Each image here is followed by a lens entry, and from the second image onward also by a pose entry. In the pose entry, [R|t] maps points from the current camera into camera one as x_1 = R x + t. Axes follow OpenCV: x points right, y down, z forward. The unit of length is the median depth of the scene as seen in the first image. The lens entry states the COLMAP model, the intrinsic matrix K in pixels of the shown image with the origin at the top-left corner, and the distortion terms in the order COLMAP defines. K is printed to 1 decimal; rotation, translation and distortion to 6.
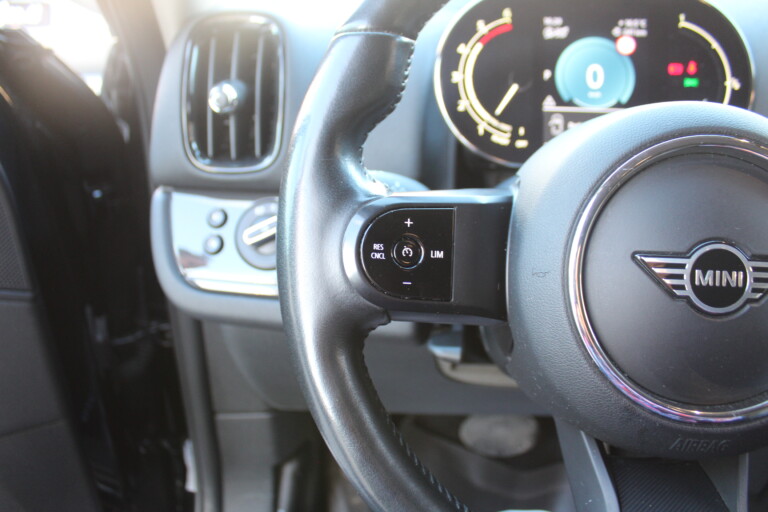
lens RADIAL K [[644.0, 0, 380.4], [0, 644.0, 257.2], [0, 0, 1]] dist [-0.153888, 0.125713]
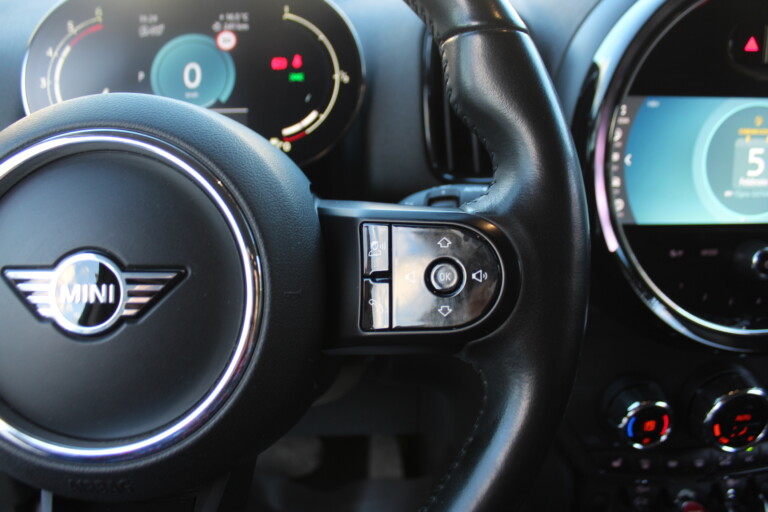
lens RADIAL K [[644.0, 0, 387.6], [0, 644.0, 255.2], [0, 0, 1]] dist [-0.153888, 0.125713]
pose [[0.989373, -0.046886, 0.137632, 0.488600], [0.050426, 0.998478, -0.022345, 0.012076], [-0.136375, 0.029048, 0.990231, 0.048737]]
